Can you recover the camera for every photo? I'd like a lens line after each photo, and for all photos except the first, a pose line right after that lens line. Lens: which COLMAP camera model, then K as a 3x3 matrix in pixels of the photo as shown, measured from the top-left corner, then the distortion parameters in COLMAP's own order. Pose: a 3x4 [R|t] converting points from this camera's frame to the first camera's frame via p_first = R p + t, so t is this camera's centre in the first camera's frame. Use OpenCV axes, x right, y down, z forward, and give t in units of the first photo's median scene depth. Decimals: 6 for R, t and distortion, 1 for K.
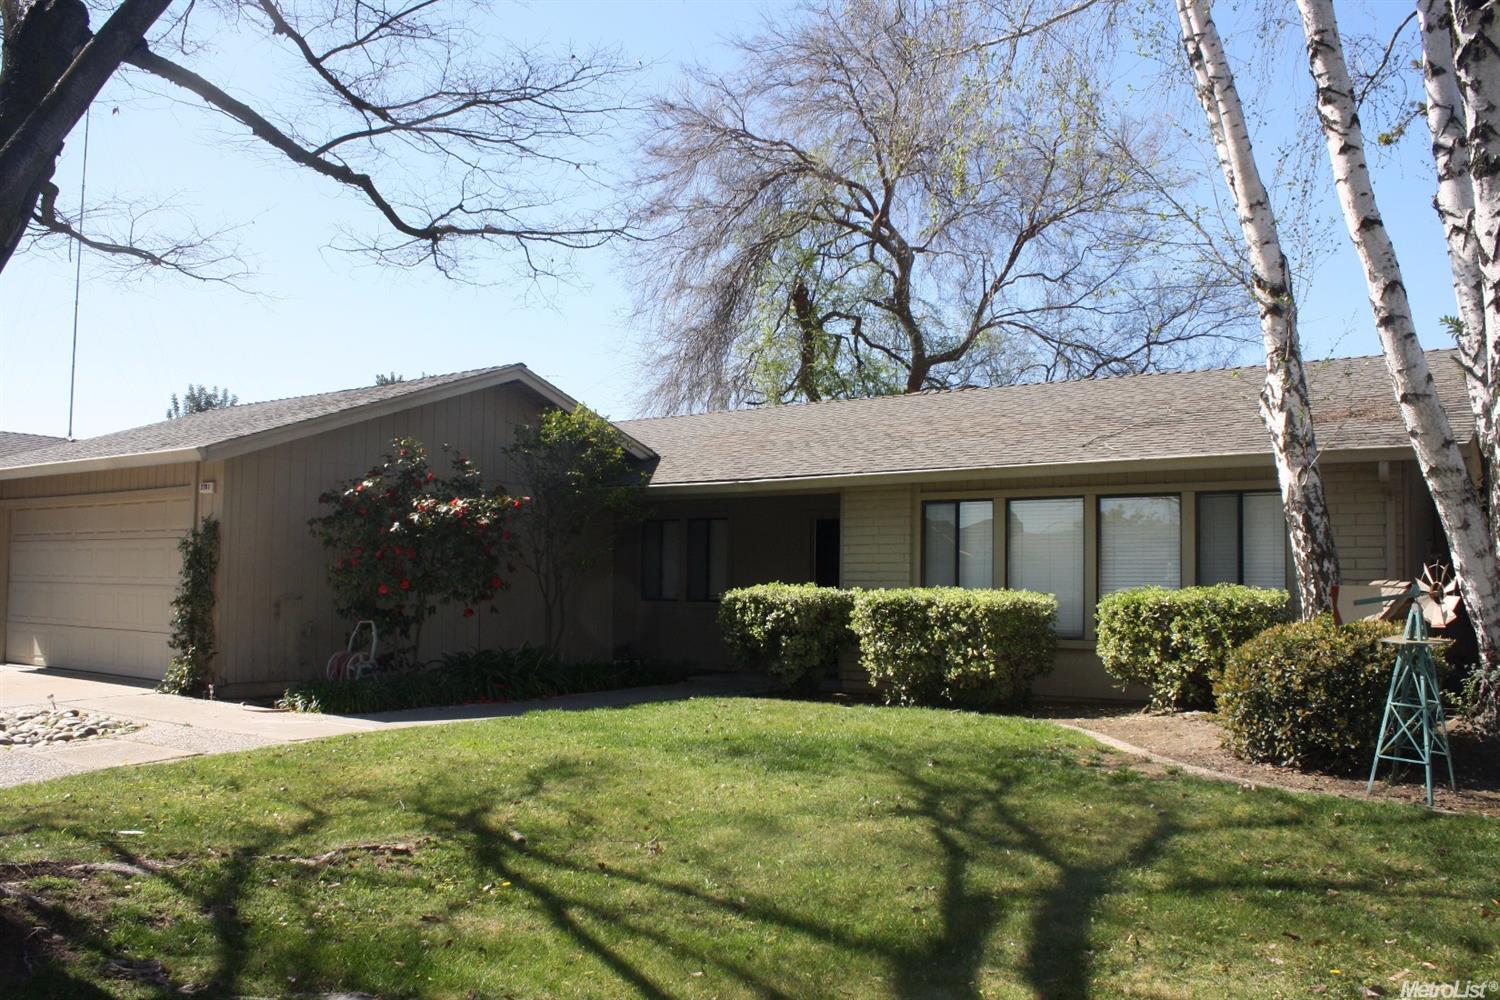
lens RADIAL K [[1255.9, 0, 726.2], [0, 1255.9, 506.0], [0, 0, 1]] dist [-0.165502, 0.145761]
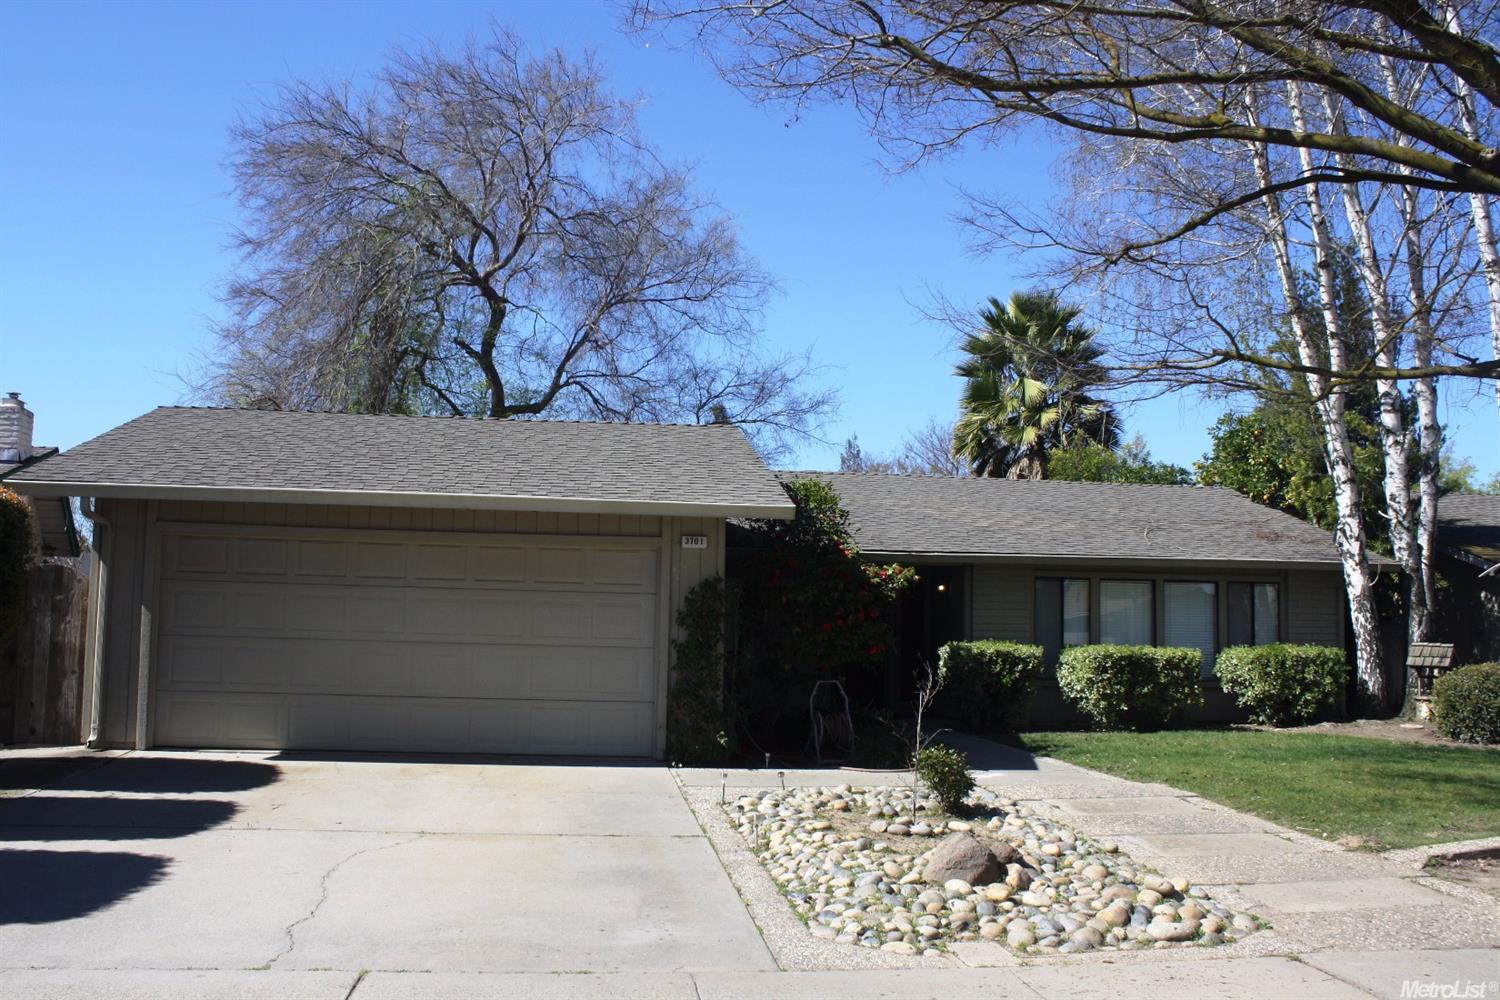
lens RADIAL K [[1255.9, 0, 726.2], [0, 1255.9, 506.0], [0, 0, 1]] dist [-0.165502, 0.145761]
pose [[0.735283, 0.072114, 0.673912, -1.092929], [-0.057600, 0.997375, -0.043882, -0.002103], [-0.675308, -0.006552, 0.737507, 0.299564]]
